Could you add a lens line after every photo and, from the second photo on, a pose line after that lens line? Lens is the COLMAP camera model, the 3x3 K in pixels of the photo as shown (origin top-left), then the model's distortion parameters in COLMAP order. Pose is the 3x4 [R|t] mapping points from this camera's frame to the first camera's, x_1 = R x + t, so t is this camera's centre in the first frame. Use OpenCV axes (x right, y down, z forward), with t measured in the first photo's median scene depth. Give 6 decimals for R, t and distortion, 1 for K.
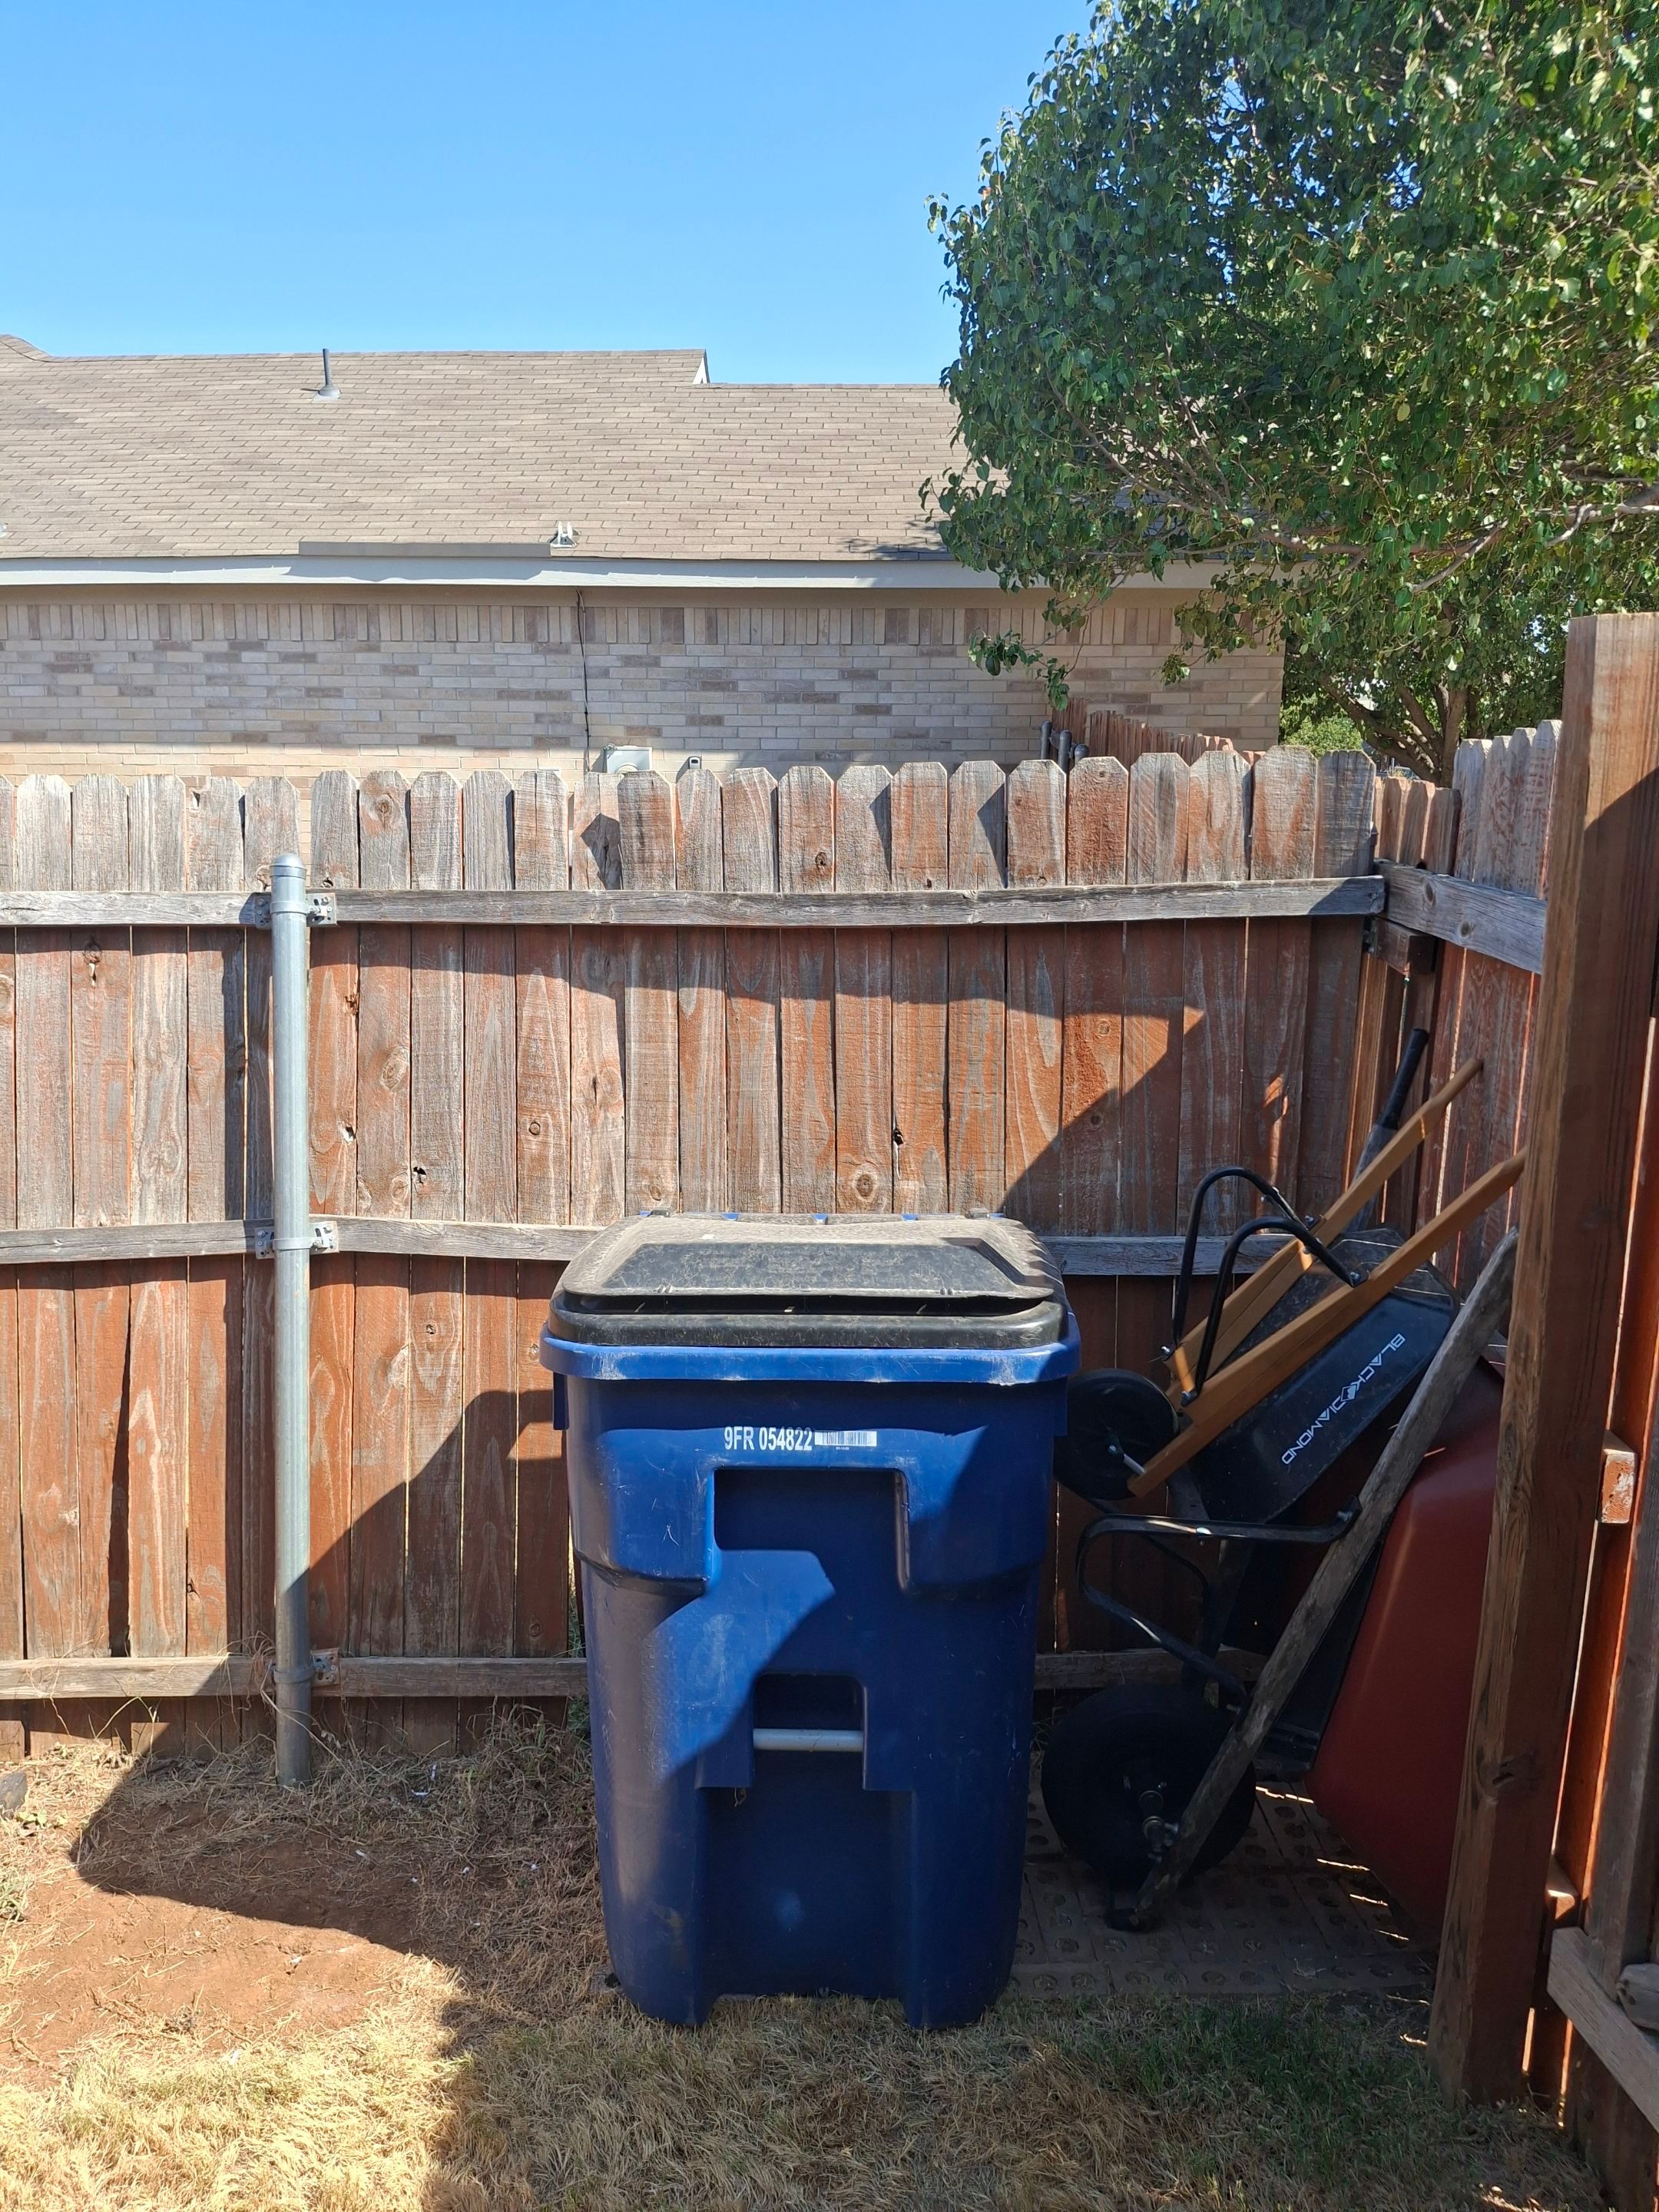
lens RADIAL K [[1644.0, 0, 789.7], [0, 1644.0, 1099.7], [0, 0, 1]] dist [0.081007, -0.204651]
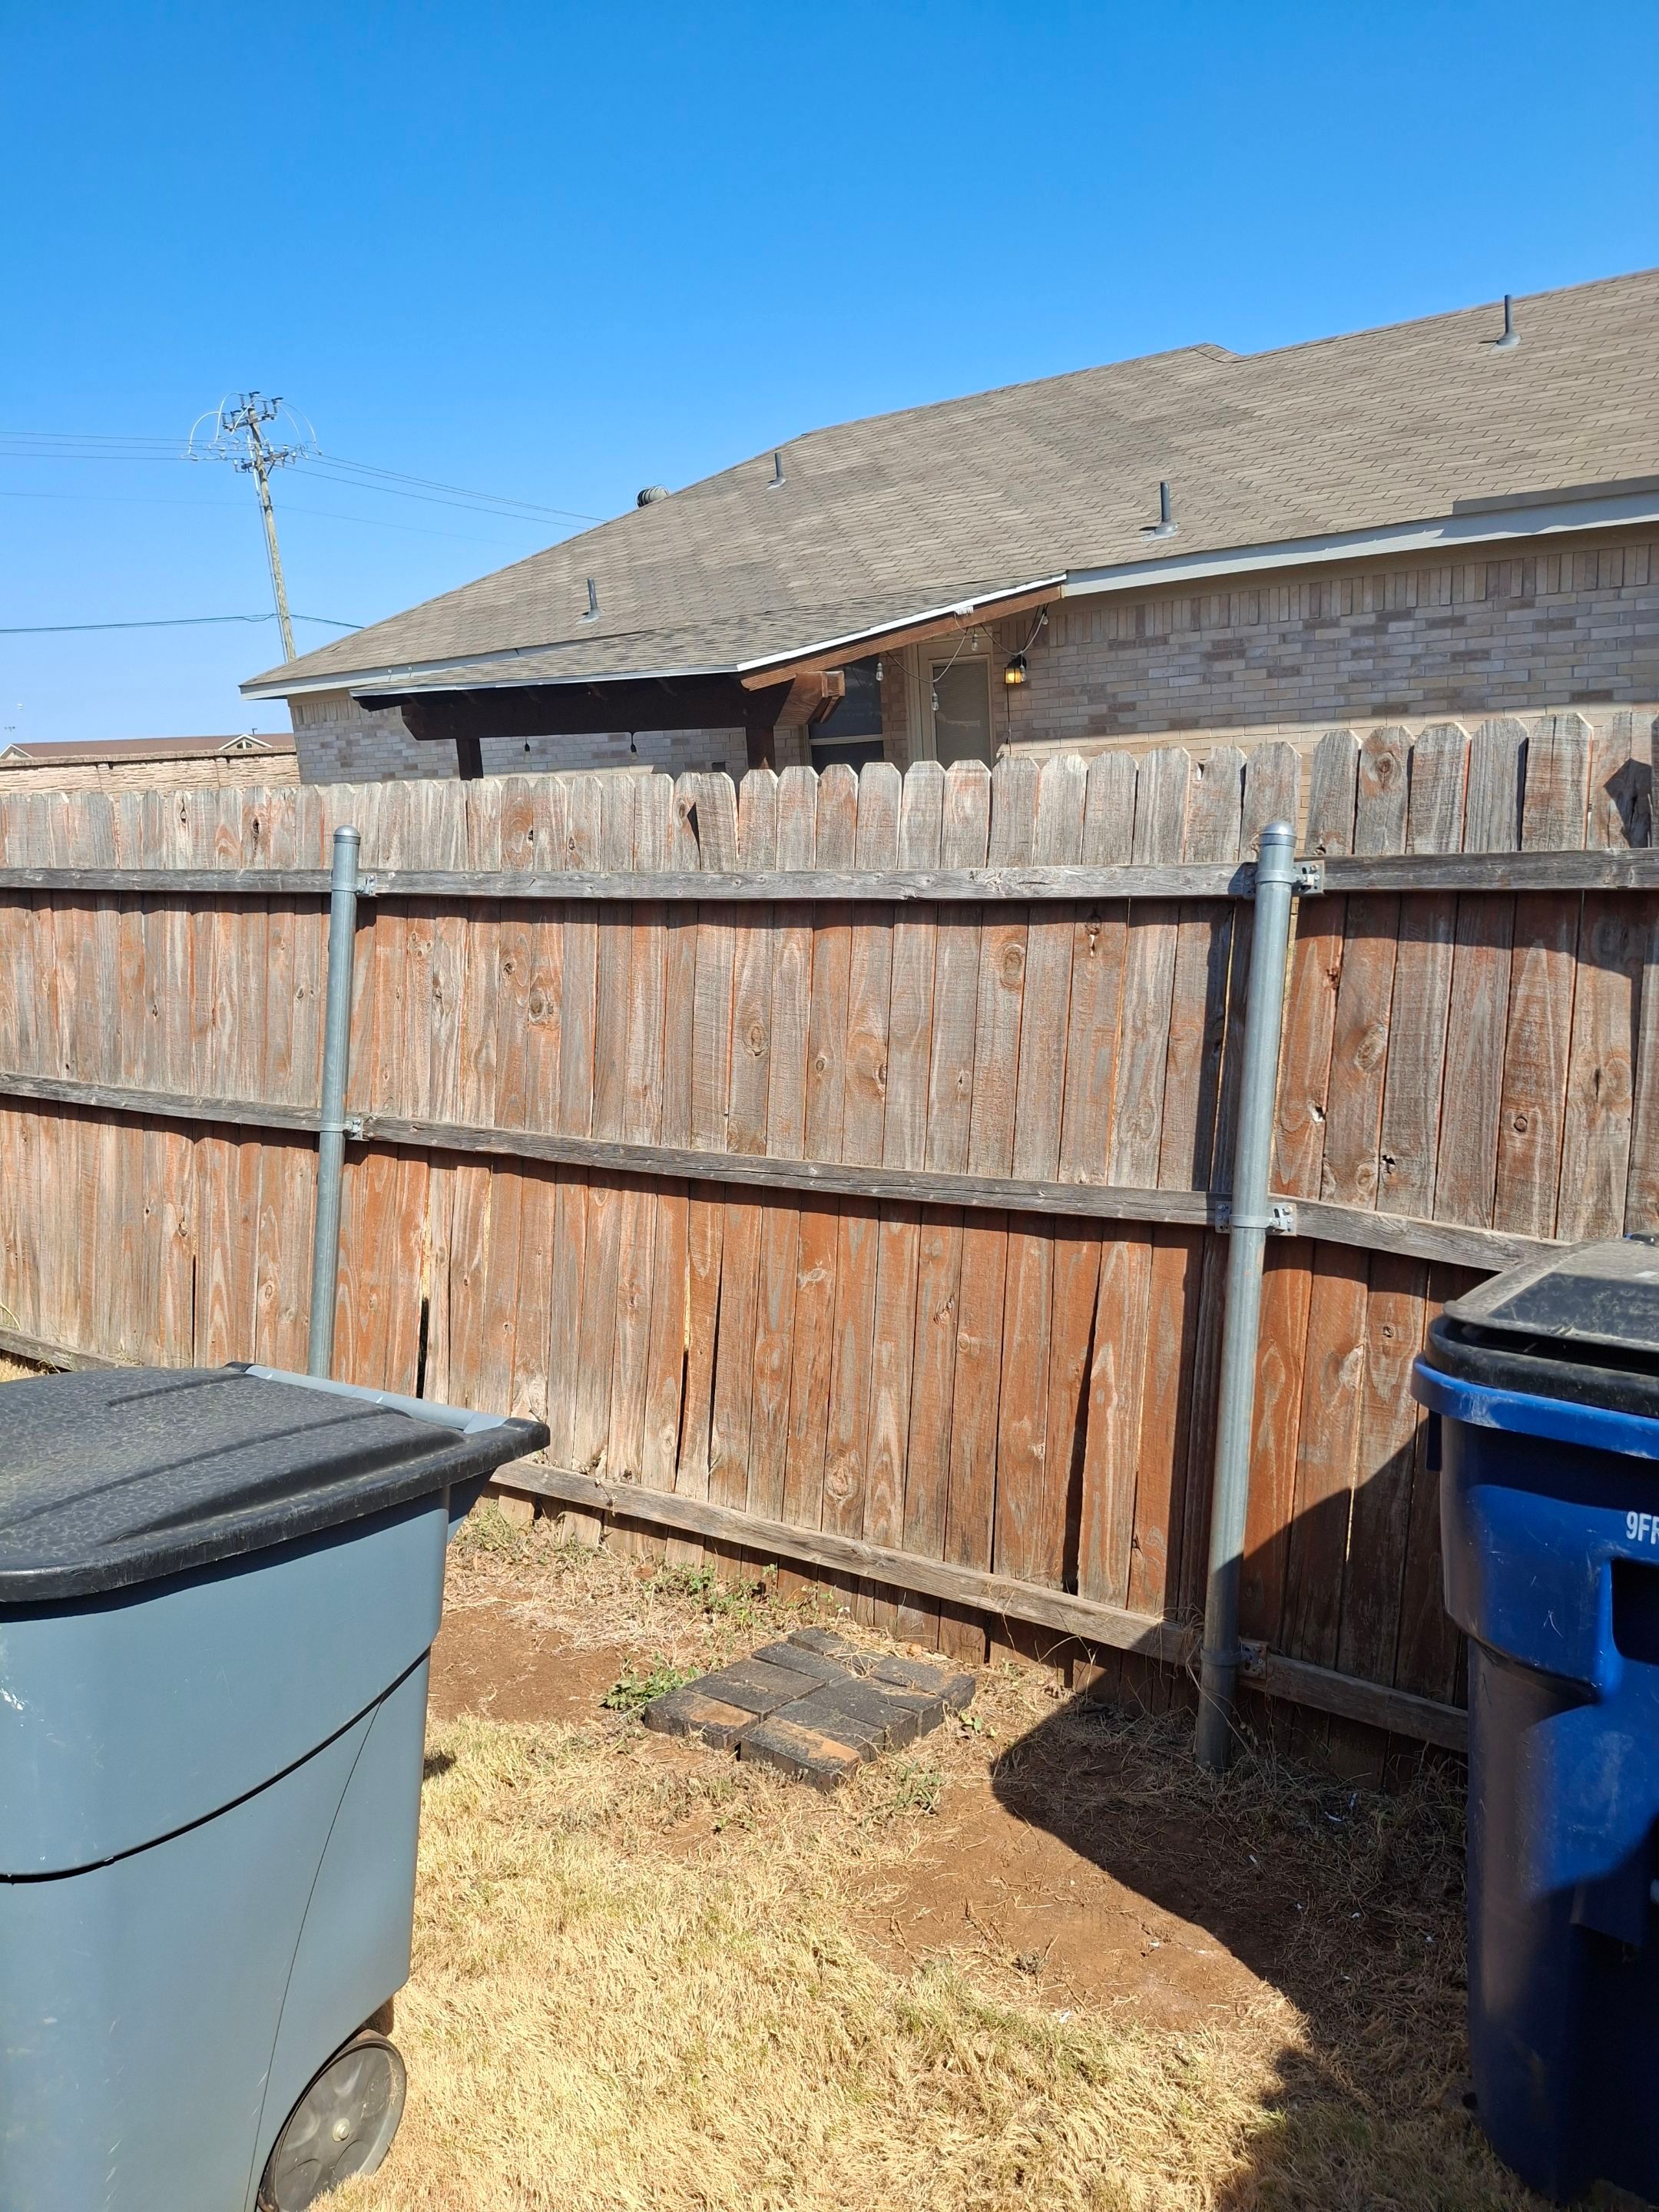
lens RADIAL K [[1610.8, 0, 847.5], [0, 1610.8, 1113.5], [0, 0, 1]] dist [0.166869, -0.384828]
pose [[0.794621, 0.077117, -0.602188, 0.084189], [-0.062758, 0.997020, 0.044866, -0.004967], [0.603853, 0.002140, 0.797093, 0.086610]]
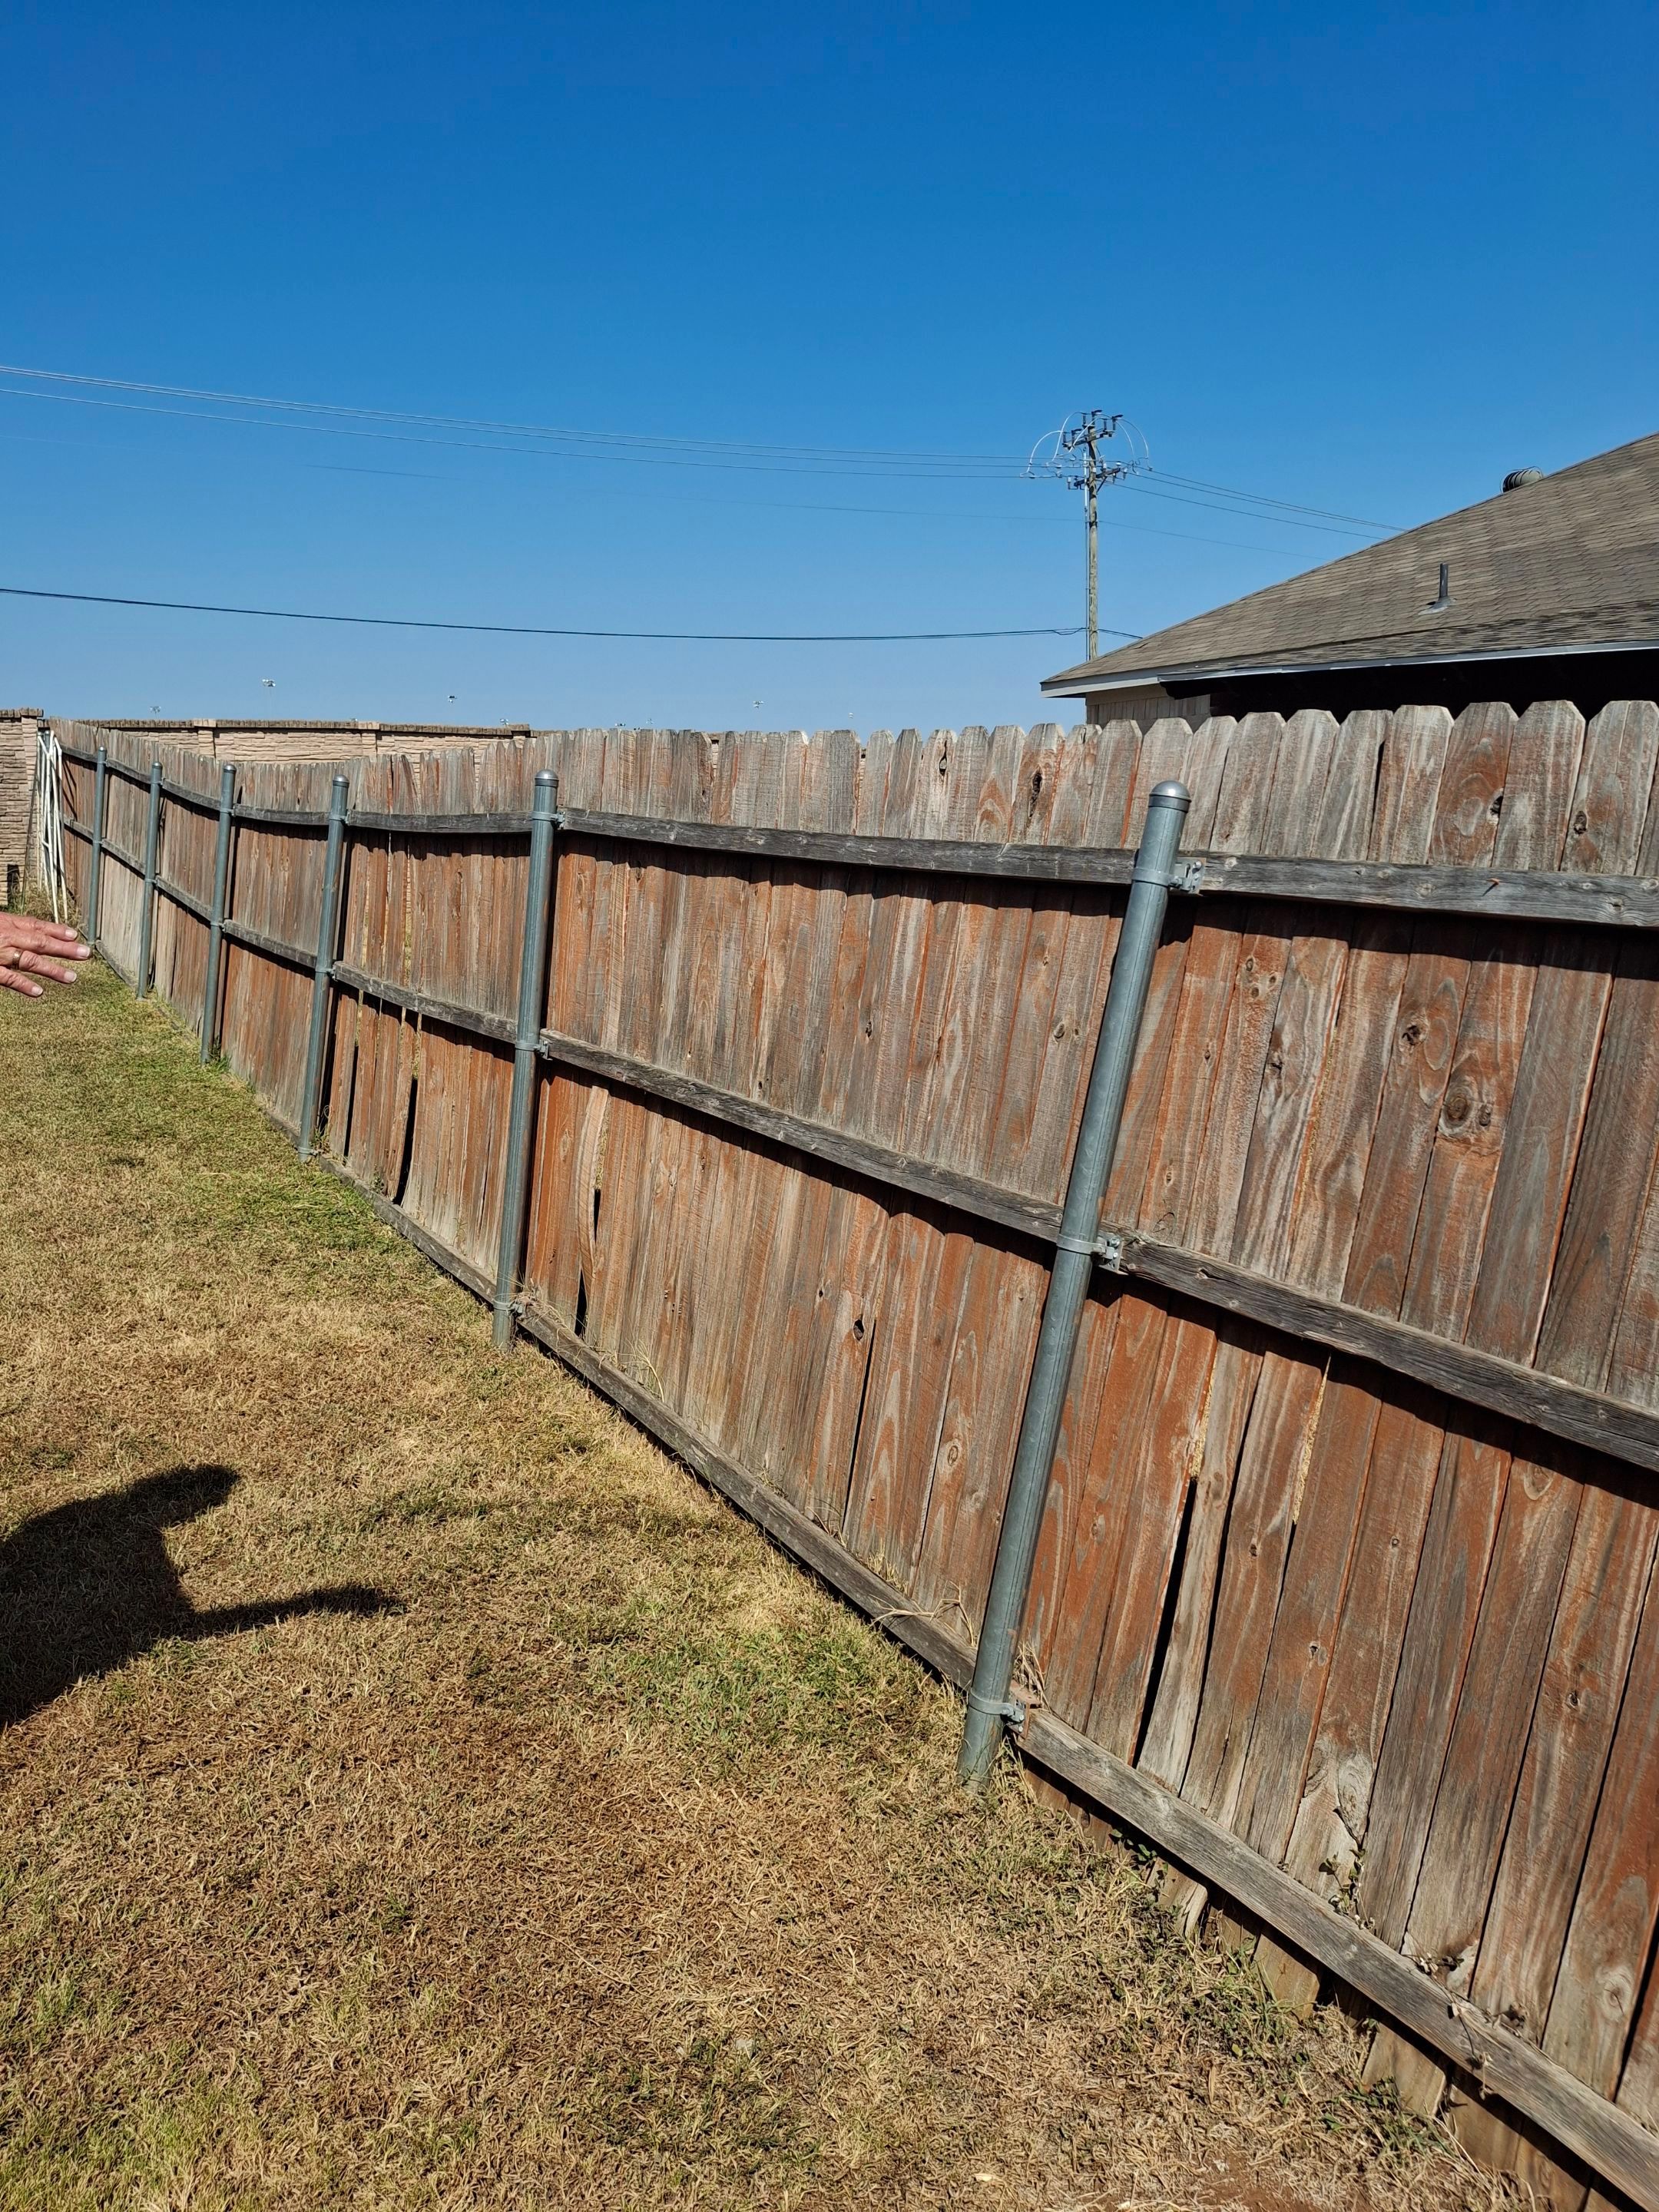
lens RADIAL K [[1630.5, 0, 827.2], [0, 1630.5, 1113.4], [0, 0, 1]] dist [0.097077, -0.197368]
pose [[0.440295, 0.159754, -0.883527, -0.365849], [-0.183220, 0.979323, 0.085770, -0.025576], [0.878960, 0.124116, 0.460461, 0.378104]]
